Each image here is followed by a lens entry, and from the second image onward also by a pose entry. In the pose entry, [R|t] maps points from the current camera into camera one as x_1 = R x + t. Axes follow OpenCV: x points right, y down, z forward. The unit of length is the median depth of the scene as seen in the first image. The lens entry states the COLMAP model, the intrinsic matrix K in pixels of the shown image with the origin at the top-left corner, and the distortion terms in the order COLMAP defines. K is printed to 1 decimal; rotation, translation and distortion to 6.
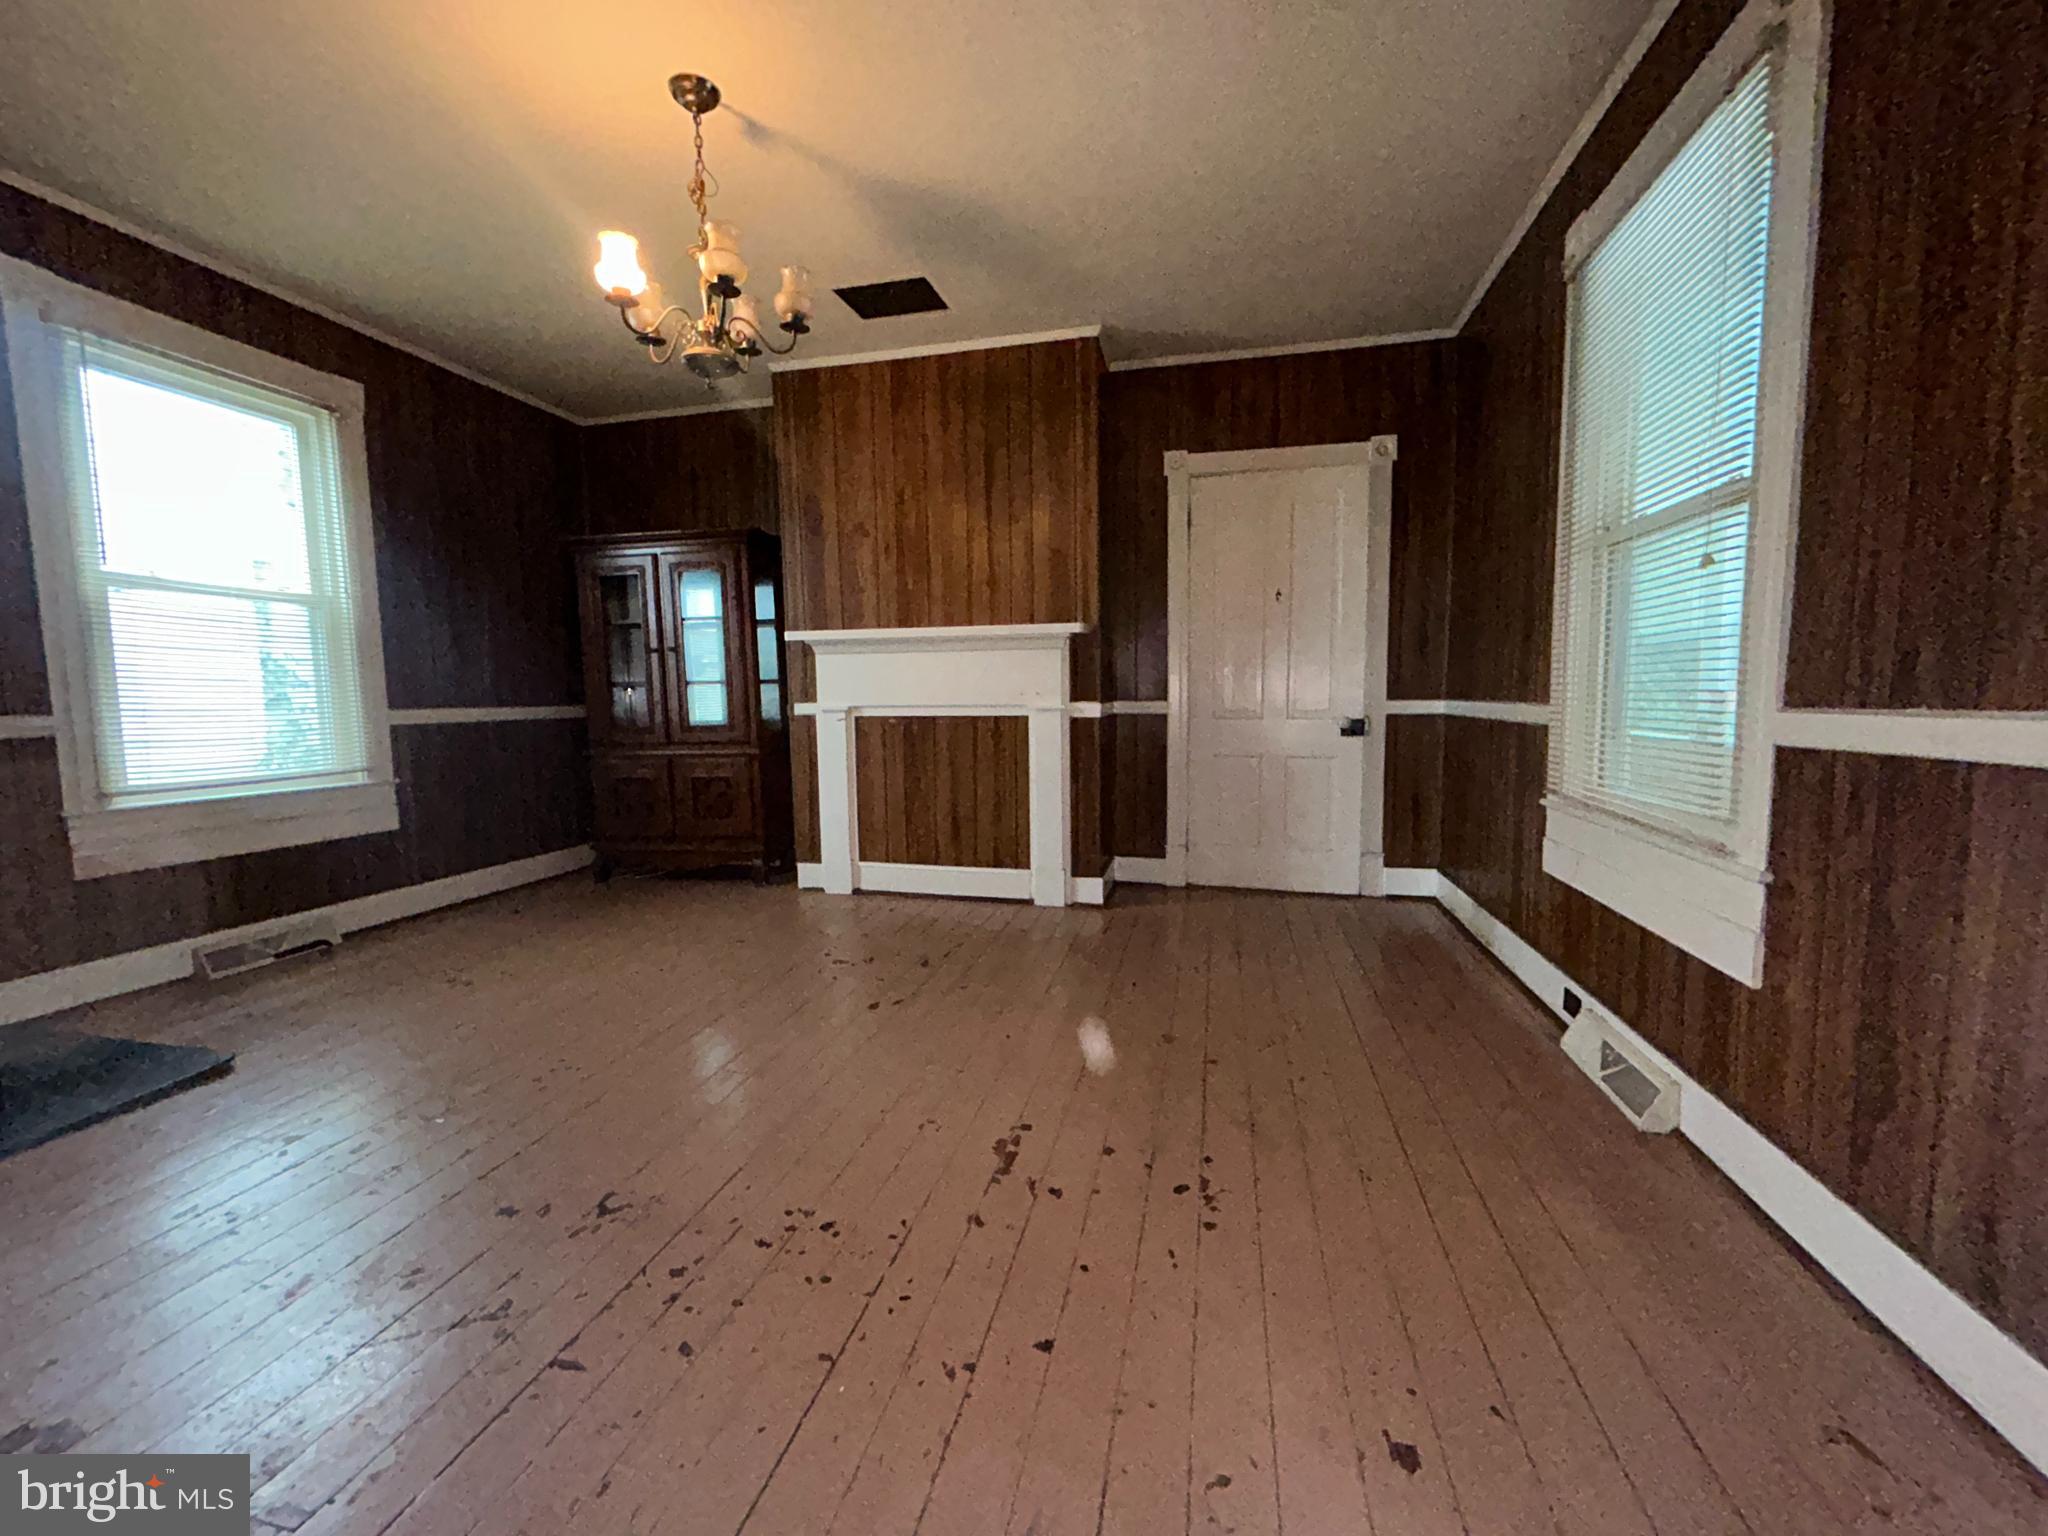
lens RADIAL K [[833.7, 0, 1019.7], [0, 833.7, 765.8], [0, 0, 1]] dist [0.000413, 0.000147]
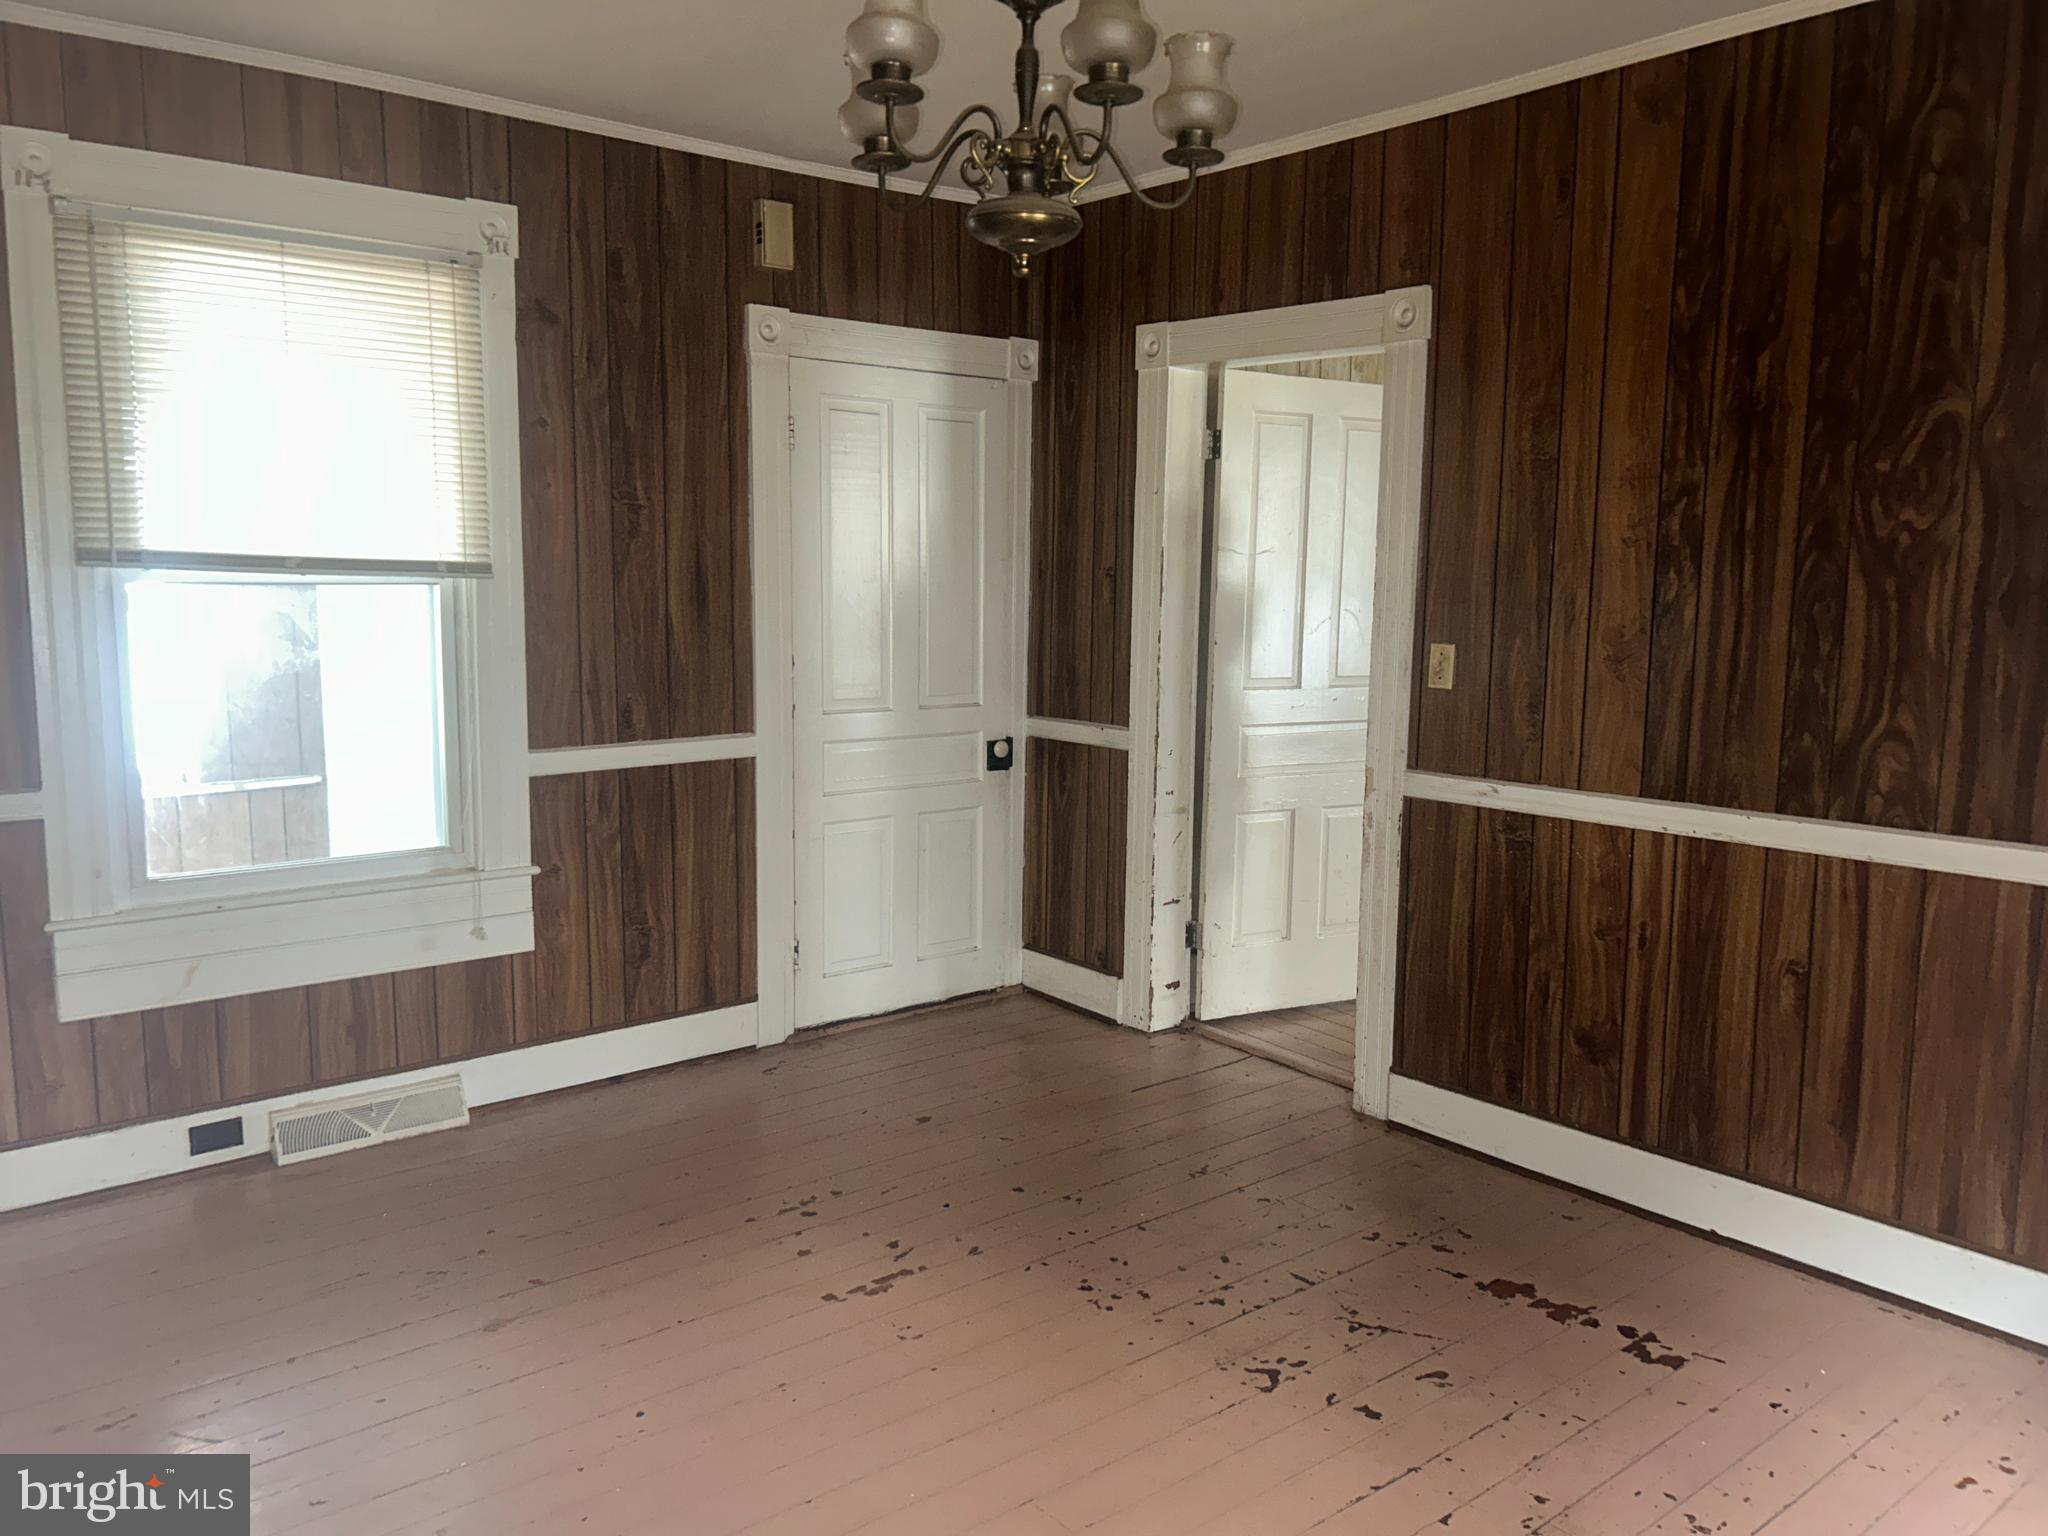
lens RADIAL K [[1551.7, 0, 1011.6], [0, 1551.7, 769.8], [0, 0, 1]] dist [0.047468, -0.052496]
pose [[-0.793312, -0.075727, 0.604087, -0.547465], [0.054101, 0.979540, 0.193840, -0.205444], [-0.606407, 0.186458, -0.772984, 1.034856]]
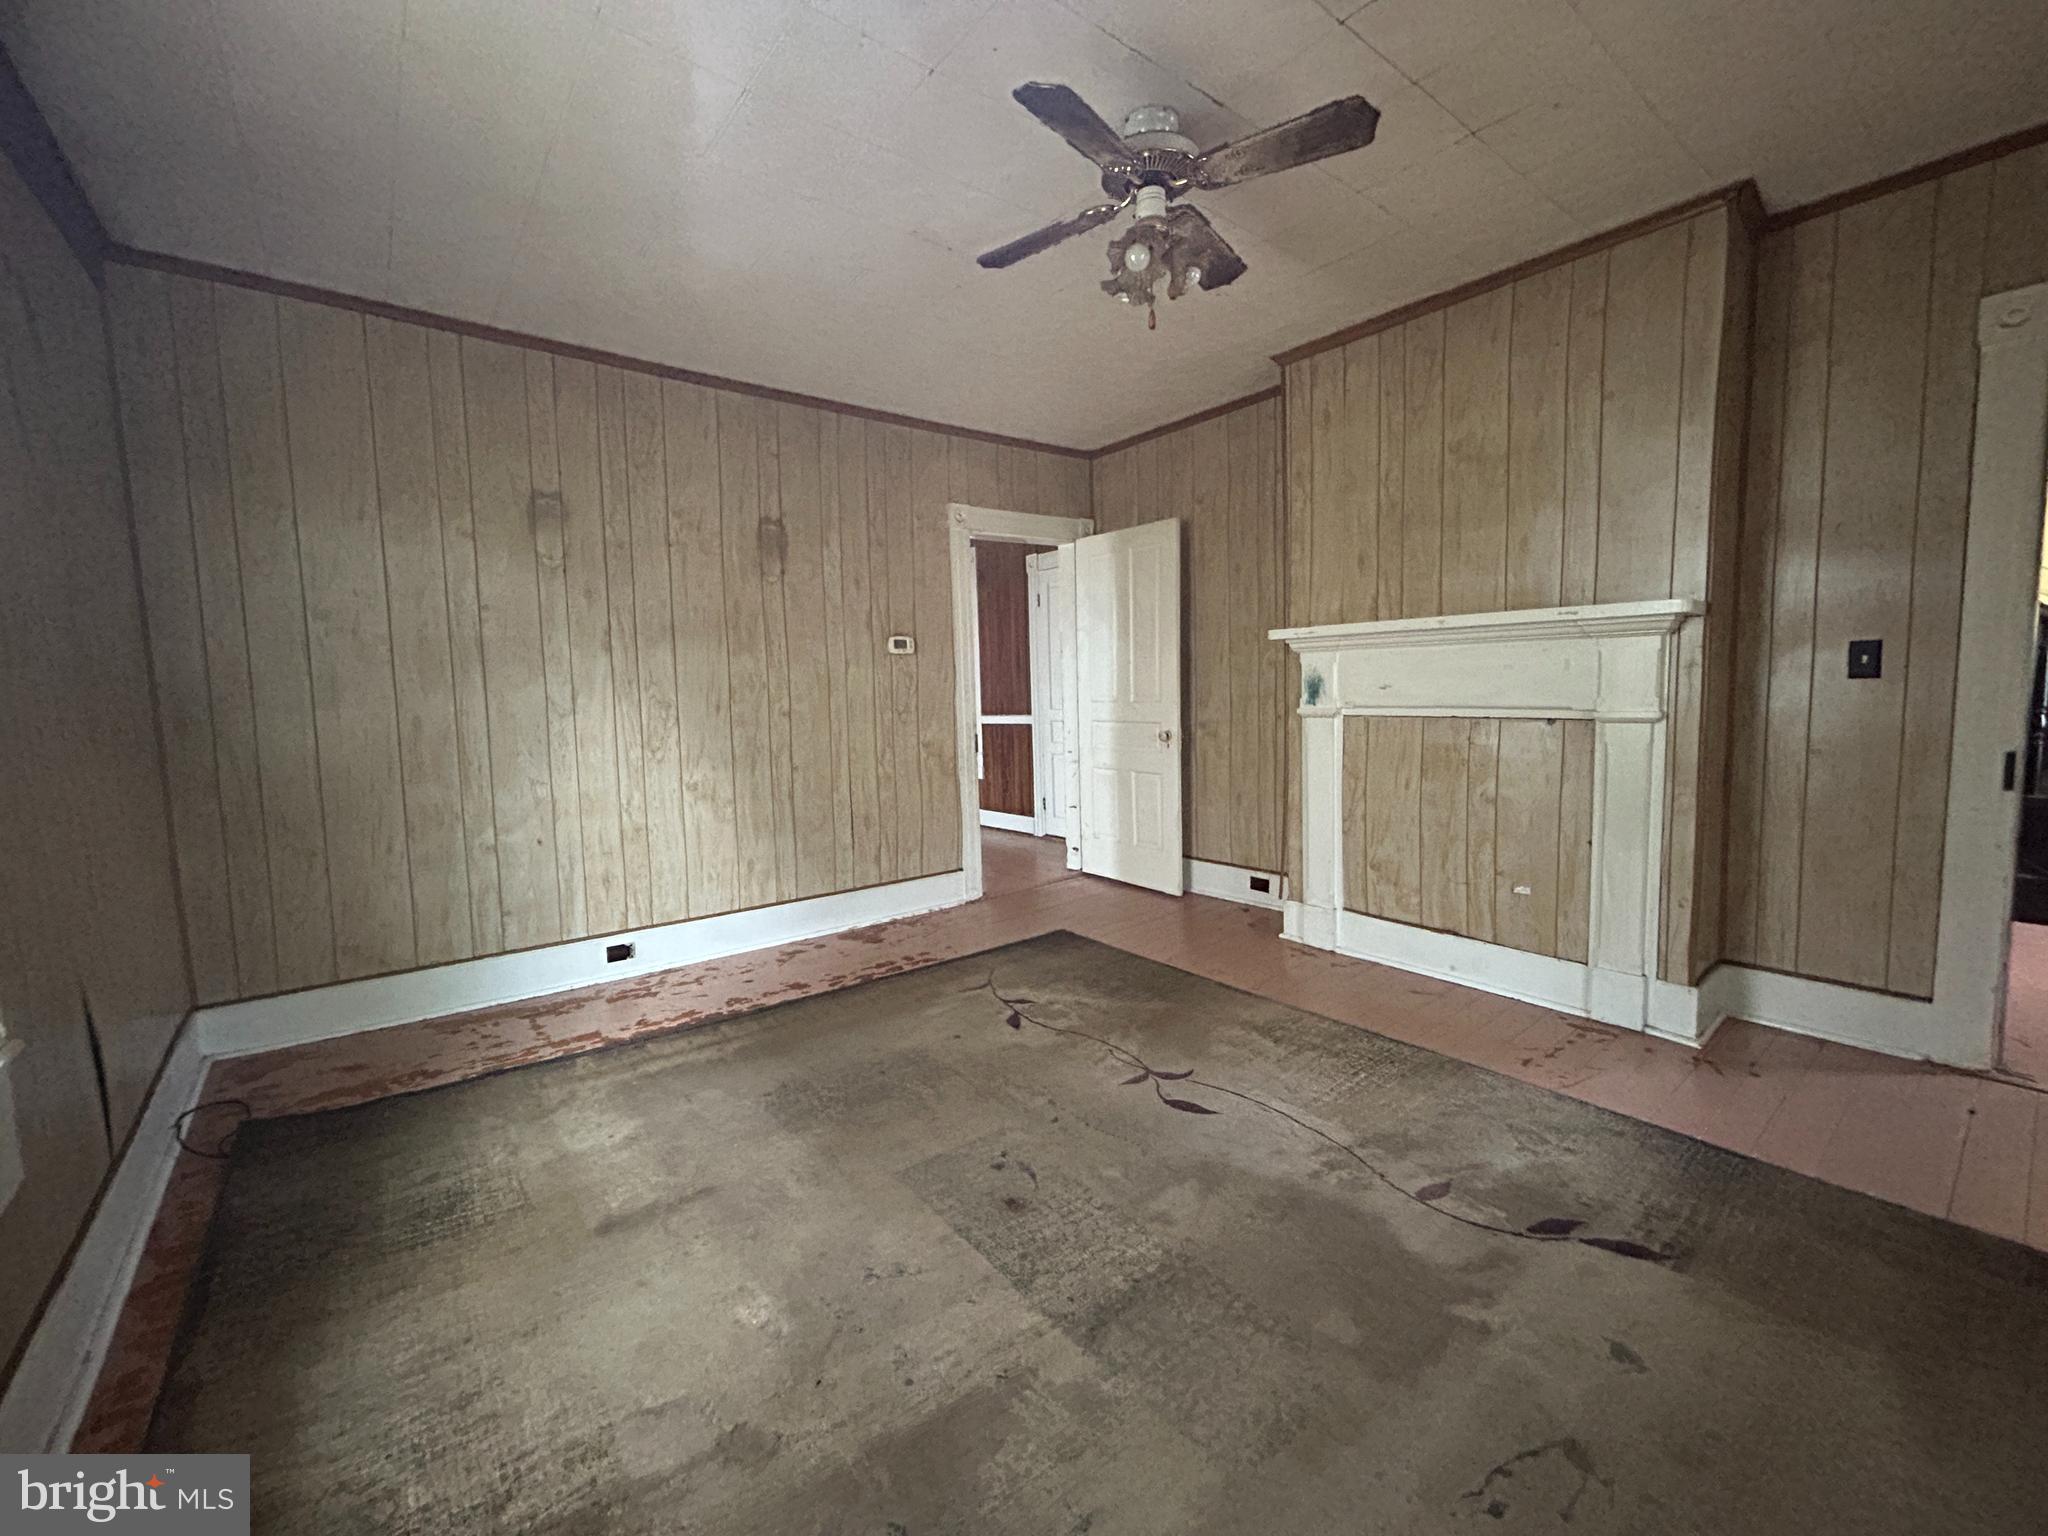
lens RADIAL K [[833.7, 0, 1012.3], [0, 833.7, 762.6], [0, 0, 1]] dist [0.000413, 0.000147]
pose [[0.609345, -0.066660, 0.790098, -1.039931], [0.083460, 0.996317, 0.019692, 0.041709], [-0.788500, 0.053943, 0.612664, -0.747917]]
